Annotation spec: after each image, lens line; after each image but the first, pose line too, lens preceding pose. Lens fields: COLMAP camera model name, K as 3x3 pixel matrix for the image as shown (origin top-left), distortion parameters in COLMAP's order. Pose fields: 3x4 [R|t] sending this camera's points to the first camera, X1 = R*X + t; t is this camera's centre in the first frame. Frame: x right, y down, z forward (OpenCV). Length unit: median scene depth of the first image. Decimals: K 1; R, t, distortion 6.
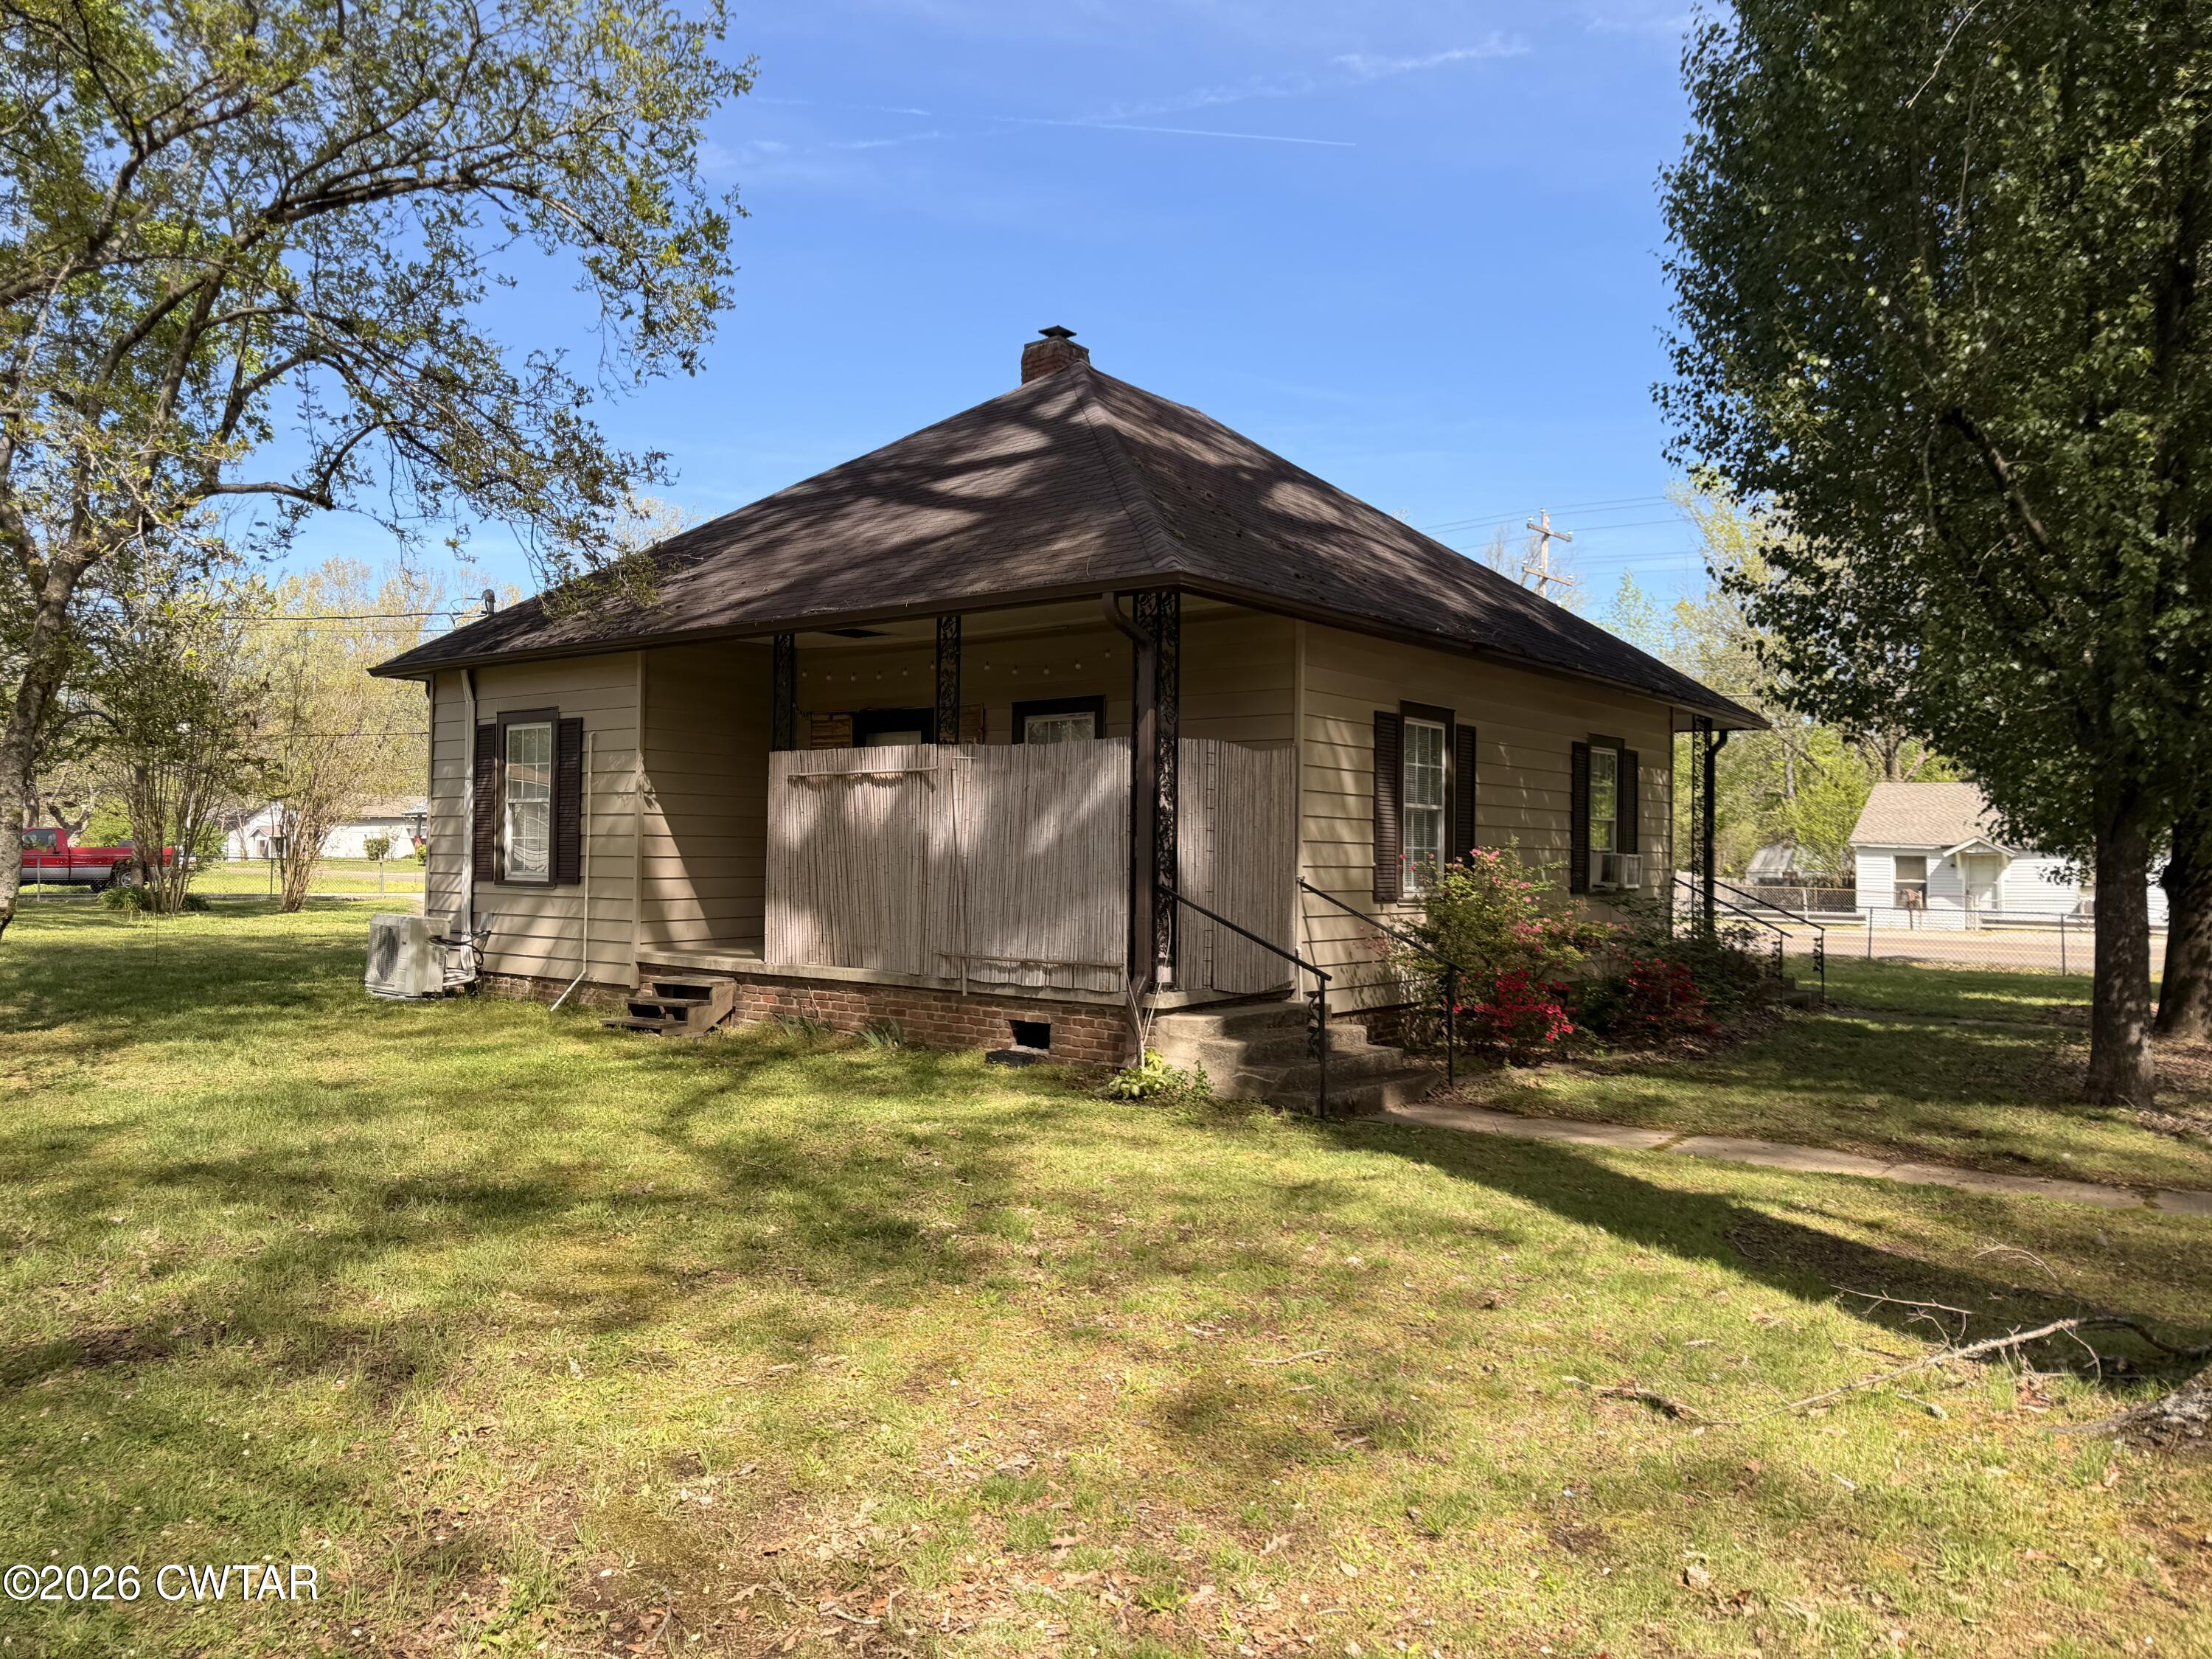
lens RADIAL K [[1563.1, 0, 1106.0], [0, 1563.1, 829.5], [0, 0, 1]] dist [-0.005984, -0.005818]
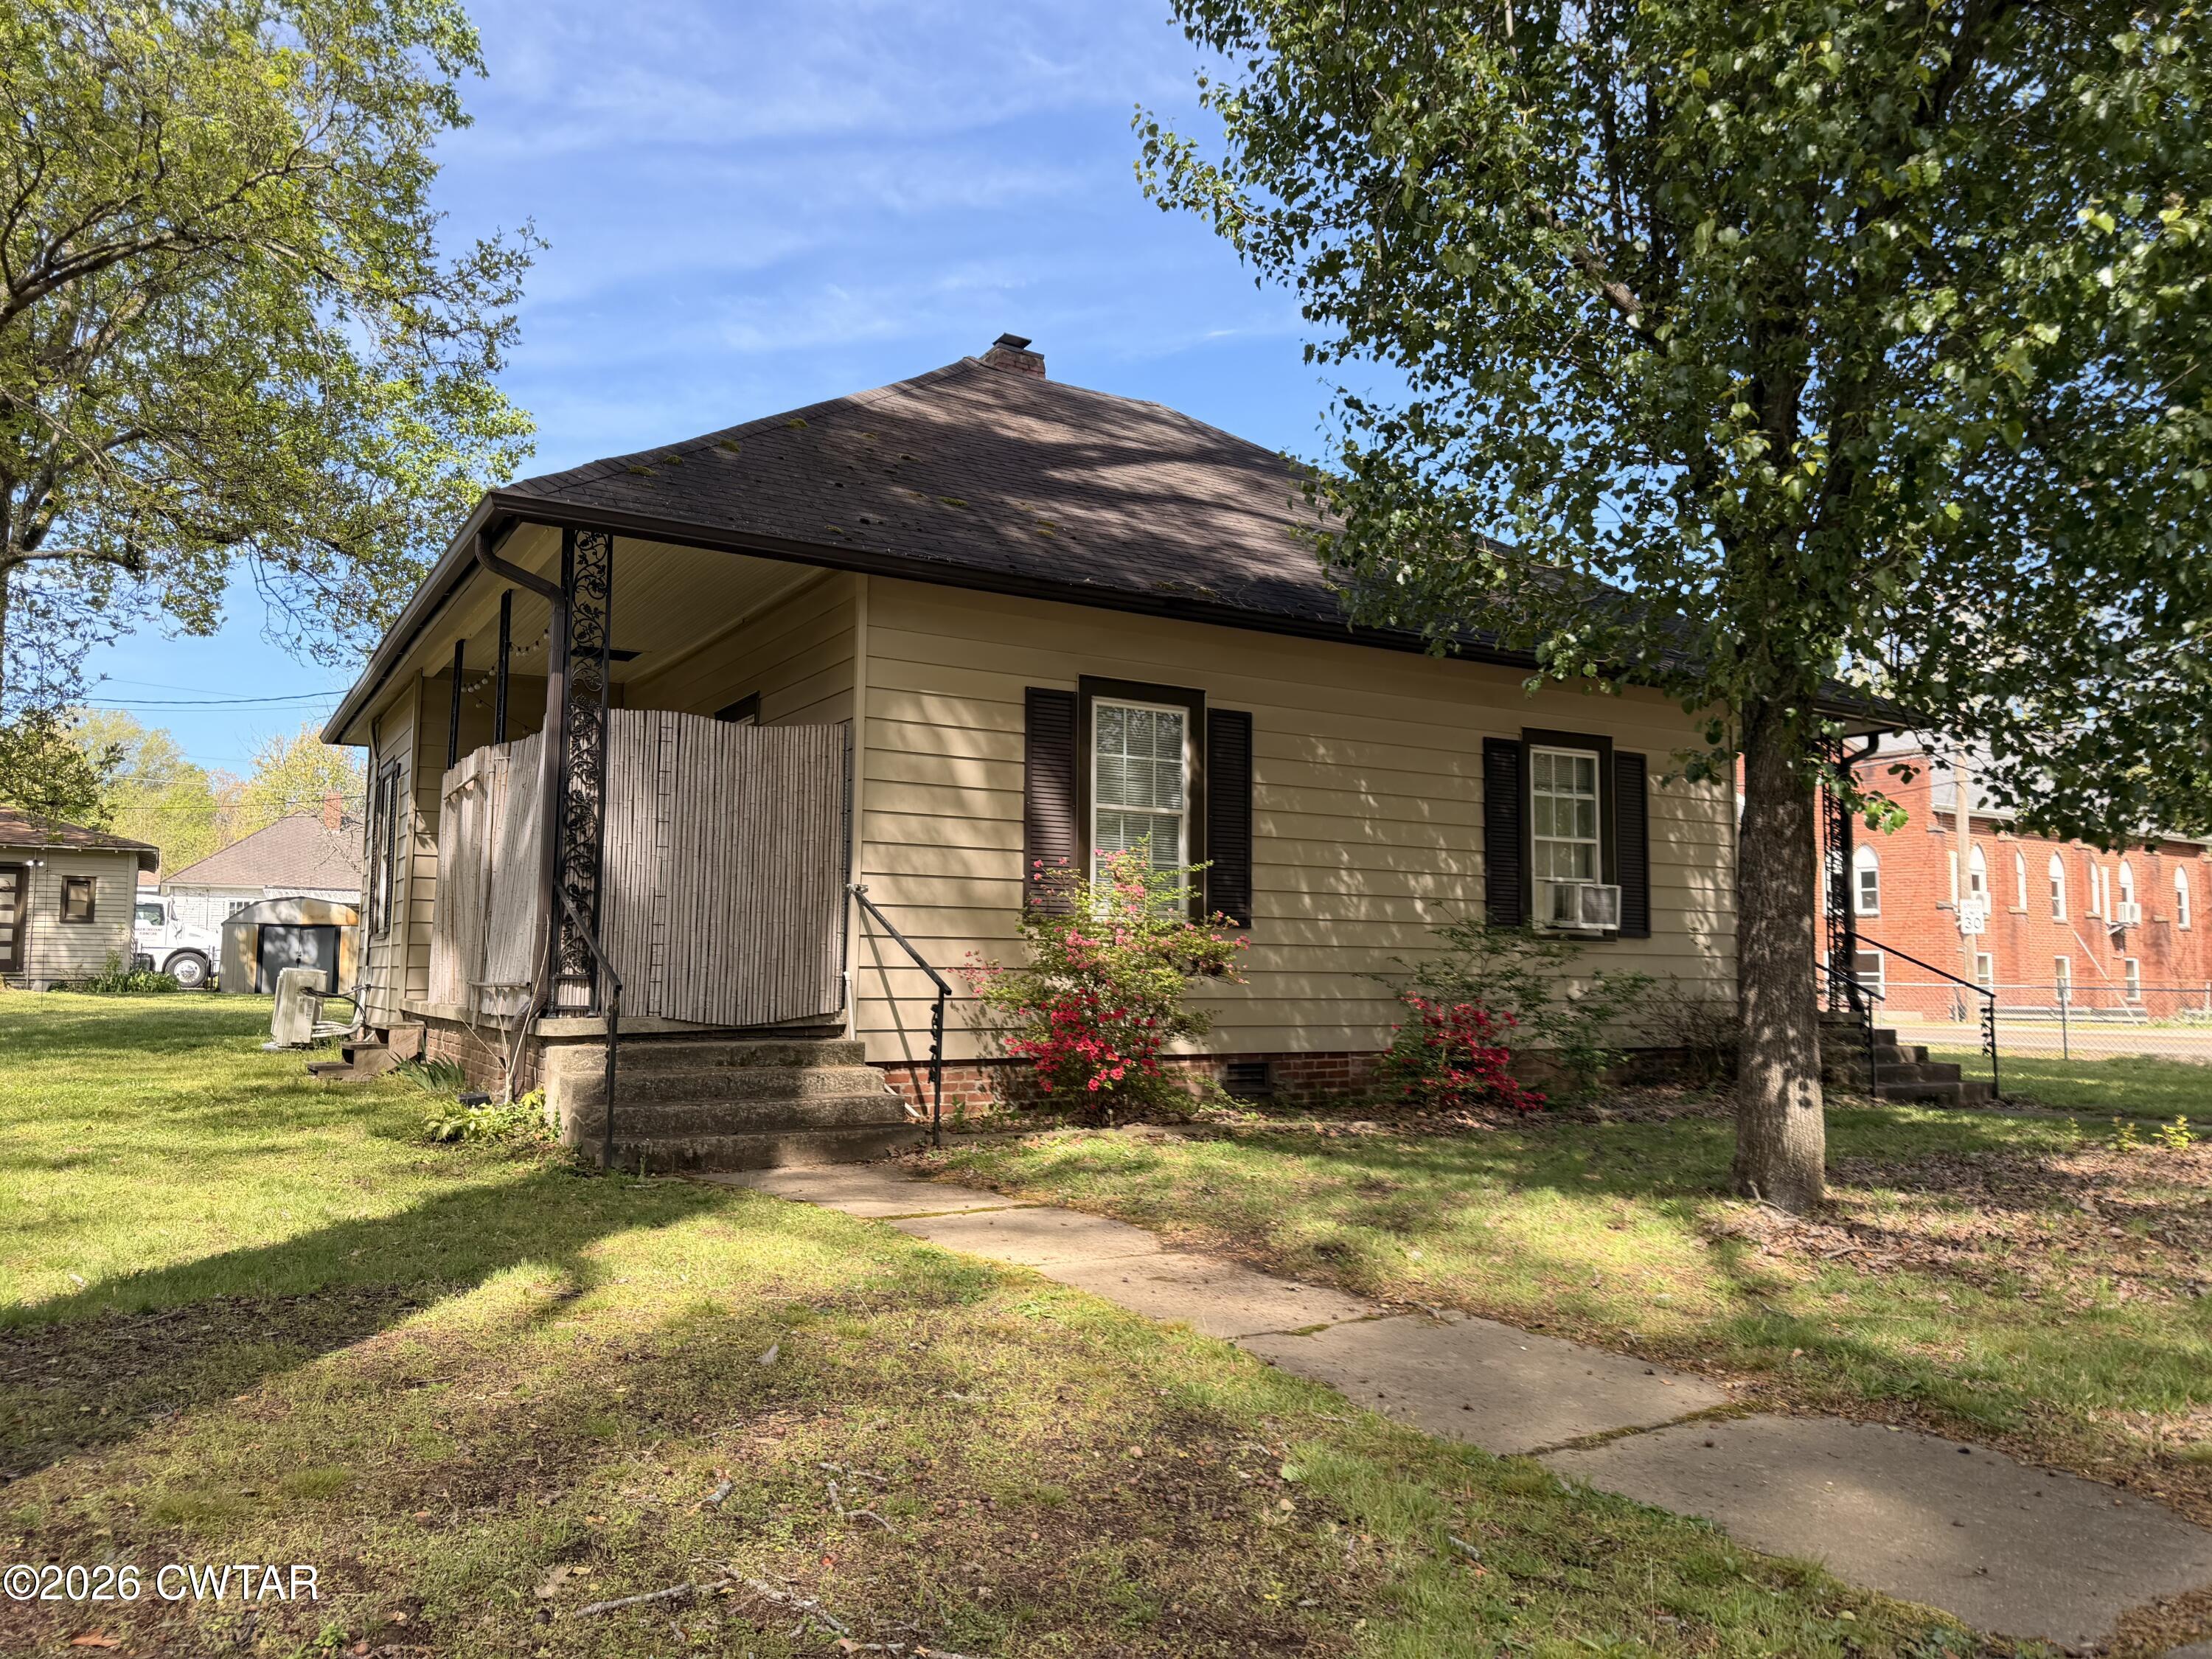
lens RADIAL K [[1563.1, 0, 1106.0], [0, 1563.1, 829.5], [0, 0, 1]] dist [-0.005984, -0.005818]
pose [[0.938940, -0.035710, -0.342222, 0.483402], [0.008726, 0.996751, -0.080067, 0.062173], [0.343970, 0.072192, 0.936201, 0.265089]]
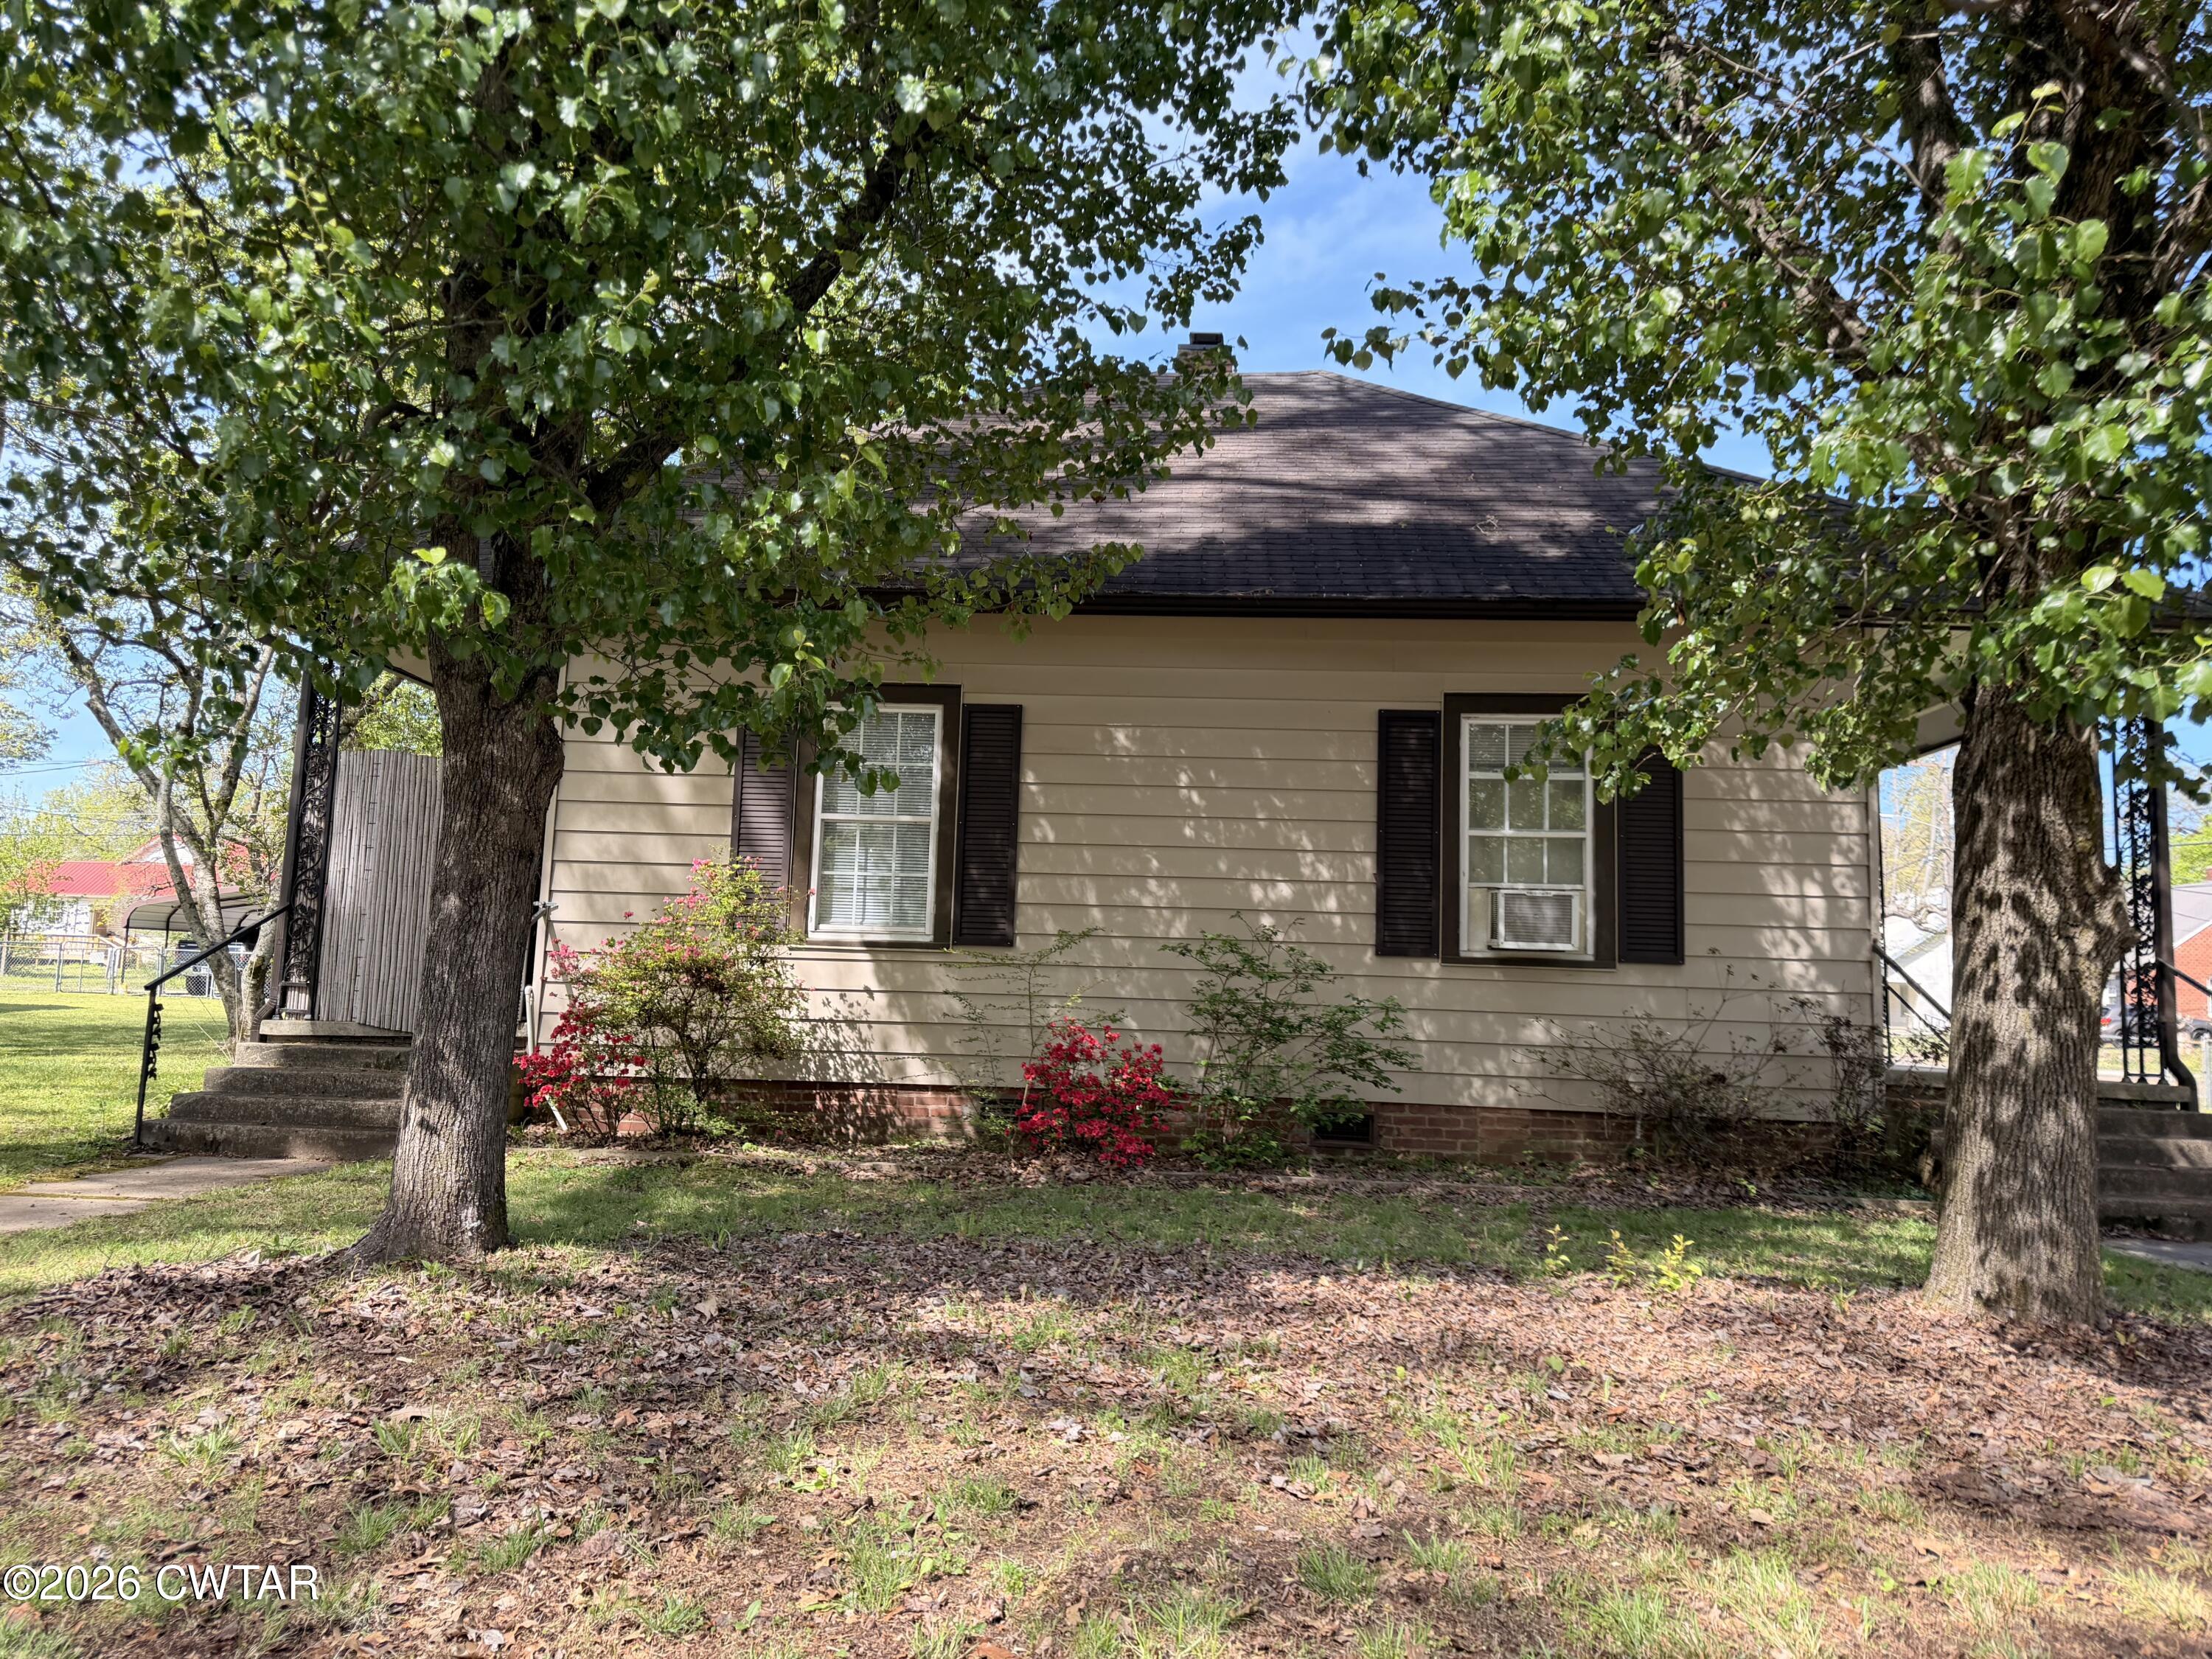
lens RADIAL K [[1563.1, 0, 1106.0], [0, 1563.1, 829.5], [0, 0, 1]] dist [-0.005984, -0.005818]
pose [[0.603546, -0.093195, -0.791863, 0.902460], [-0.008859, 0.992301, -0.123536, 0.085560], [0.797279, 0.081575, 0.598073, 0.679947]]
